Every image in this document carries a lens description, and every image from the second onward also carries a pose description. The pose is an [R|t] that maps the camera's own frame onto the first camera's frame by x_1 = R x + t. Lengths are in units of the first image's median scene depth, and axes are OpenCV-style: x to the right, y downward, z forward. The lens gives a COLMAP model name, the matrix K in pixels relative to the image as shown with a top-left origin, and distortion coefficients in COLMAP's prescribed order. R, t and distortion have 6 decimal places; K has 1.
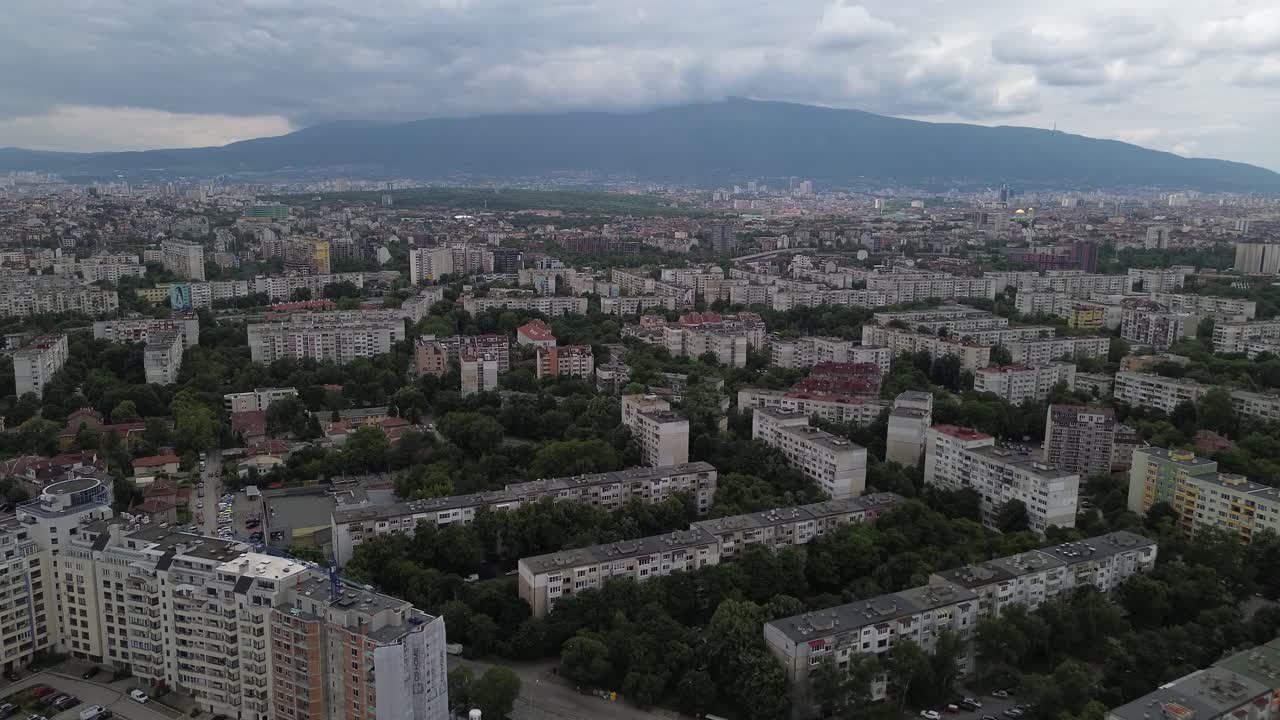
lens RADIAL K [[933.5, 0, 640.0], [0, 933.5, 360.0], [0, 0, 1]] dist [0.044939, -0.041213]
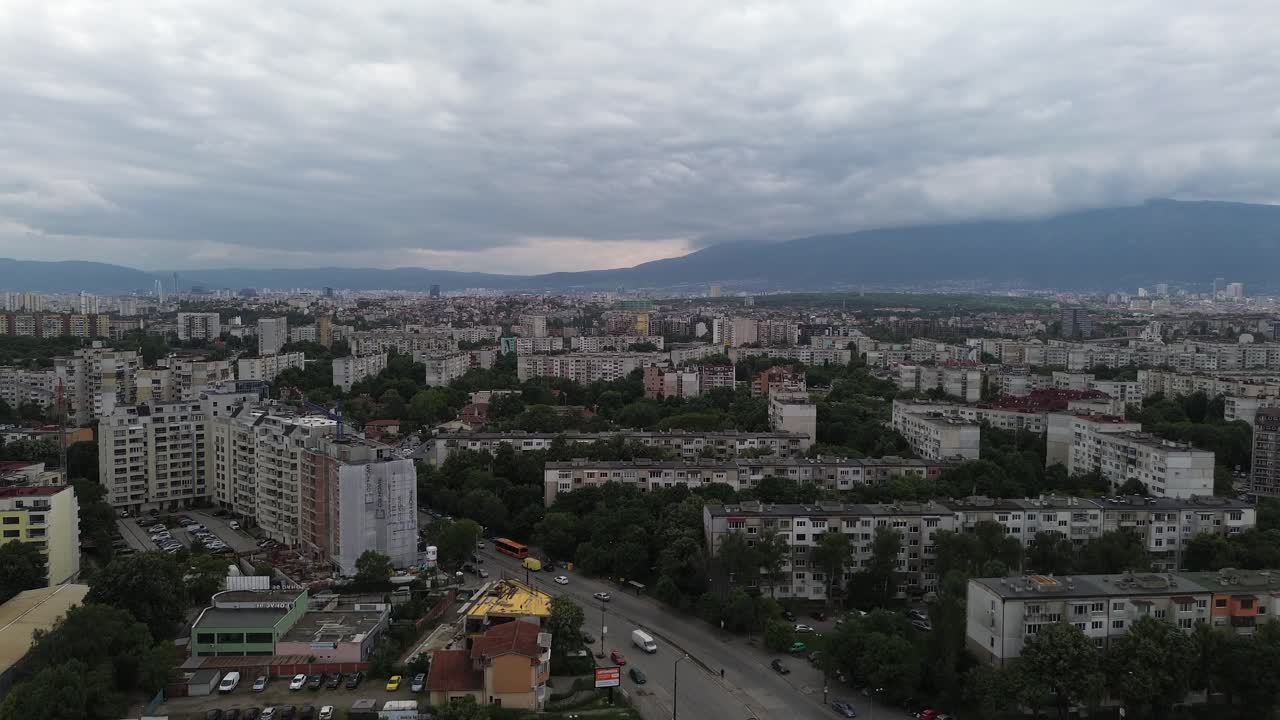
lens RADIAL K [[933.5, 0, 640.0], [0, 933.5, 360.0], [0, 0, 1]] dist [0.044939, -0.041213]
pose [[0.922221, 0.020111, -0.386140, 0.341818], [-0.064619, 0.992618, -0.102634, 0.172411], [0.381226, 0.119603, 0.916713, 0.016645]]
